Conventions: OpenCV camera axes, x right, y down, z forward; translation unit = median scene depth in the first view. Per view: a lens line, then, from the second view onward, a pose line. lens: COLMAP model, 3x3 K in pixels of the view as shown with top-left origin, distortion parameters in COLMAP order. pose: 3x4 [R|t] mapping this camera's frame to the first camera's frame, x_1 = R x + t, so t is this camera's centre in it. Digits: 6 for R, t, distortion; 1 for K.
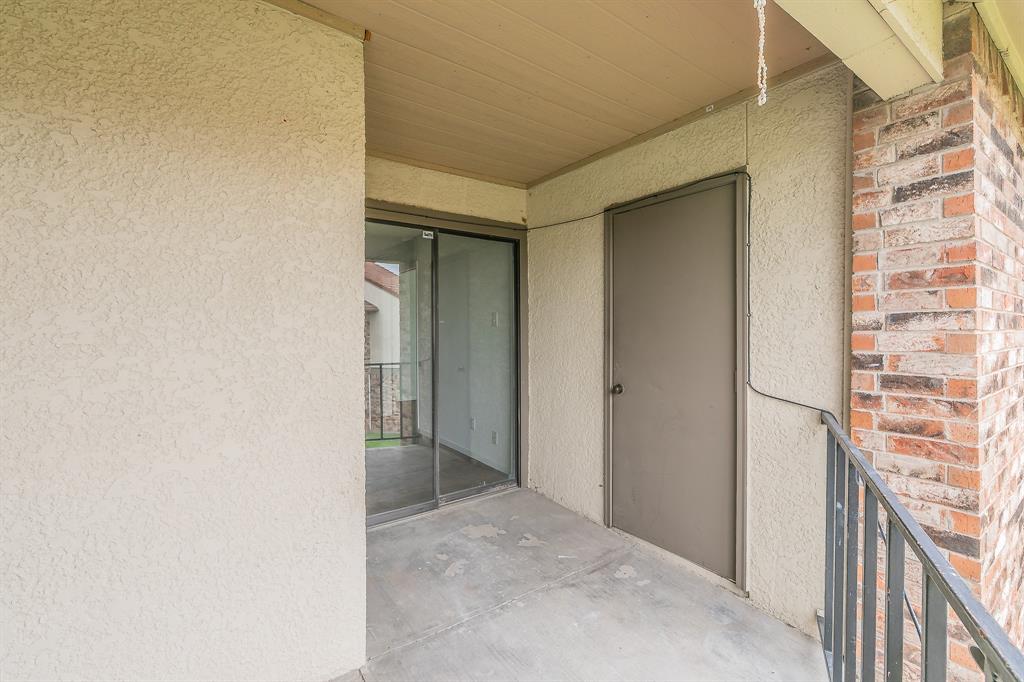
lens RADIAL K [[452.7, 0, 506.4], [0, 452.7, 340.7], [0, 0, 1]] dist [0.002258, -0.000087]
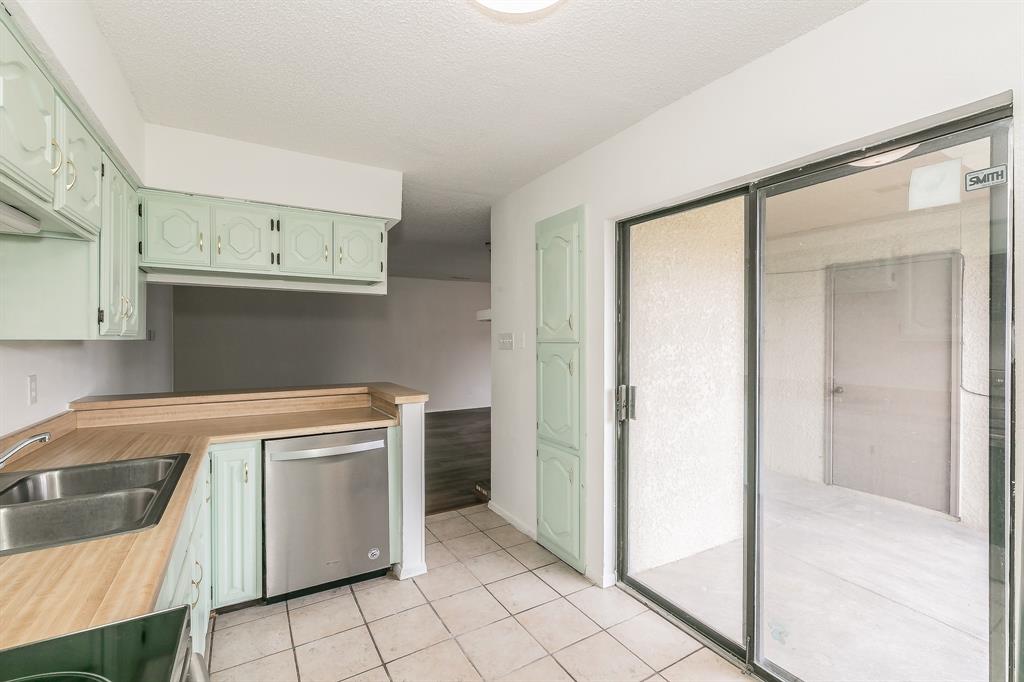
lens RADIAL K [[444.8, 0, 507.7], [0, 444.8, 351.0], [0, 0, 1]] dist [-0.000064, -0.000287]
pose [[0.994632, 0.010502, -0.102940, -0.869978], [-0.010134, 0.999940, 0.004096, -0.021336], [0.102977, -0.003031, 0.994679, -0.699314]]
